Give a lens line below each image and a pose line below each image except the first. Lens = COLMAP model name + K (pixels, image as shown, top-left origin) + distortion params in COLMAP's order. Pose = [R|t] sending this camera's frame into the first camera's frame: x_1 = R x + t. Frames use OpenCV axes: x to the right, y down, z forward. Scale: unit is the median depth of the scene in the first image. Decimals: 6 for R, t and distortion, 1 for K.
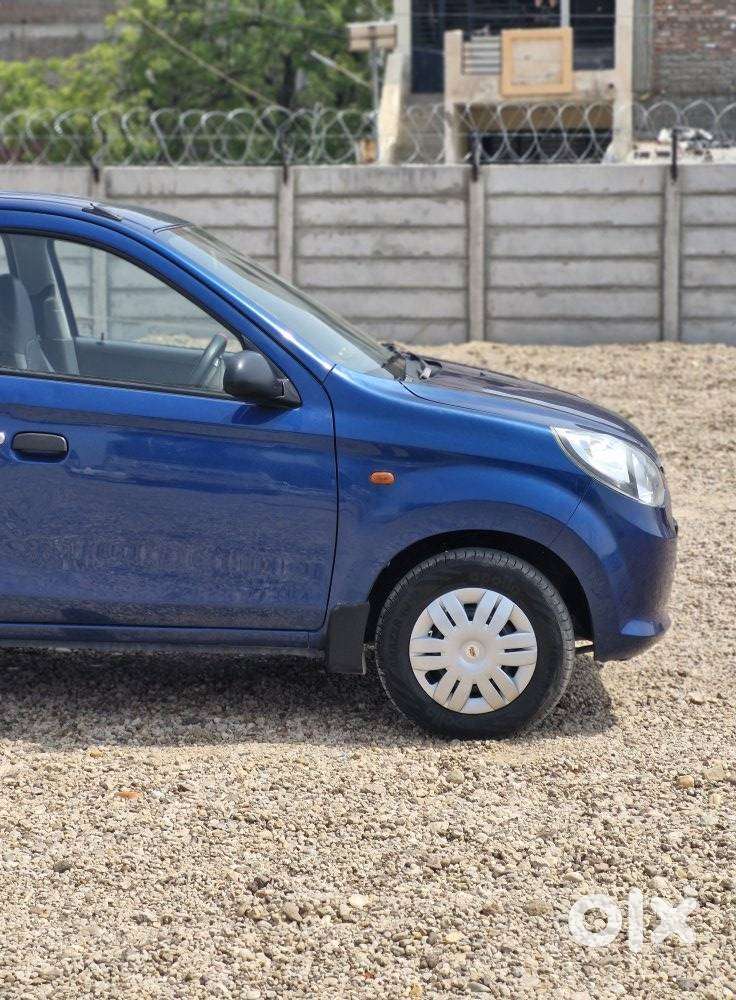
lens RADIAL K [[2176.1, 0, 365.3], [0, 2176.1, 465.1], [0, 0, 1]] dist [-0.218120, 3.473295]
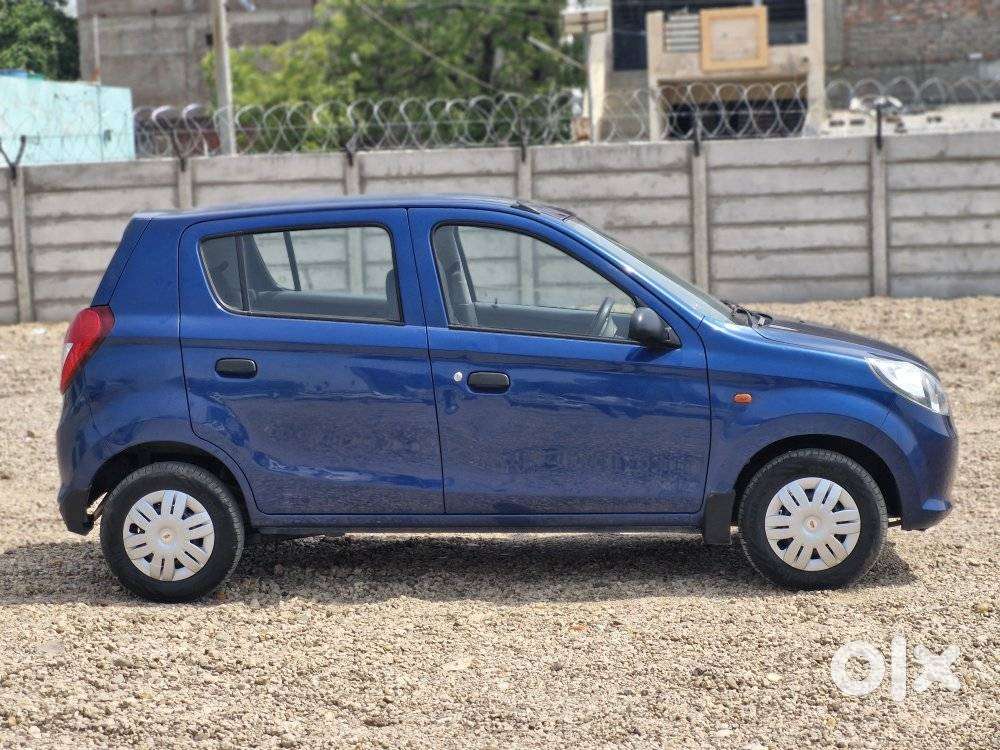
lens RADIAL K [[2180.7, 0, 500.0], [0, 2180.7, 375.0], [0, 0, 1]] dist [-0.146234, 2.150350]
pose [[0.999485, -0.026884, -0.017504, -0.033650], [0.026418, 0.999304, -0.026338, 0.006542], [0.018200, 0.025862, 0.999500, -0.102413]]
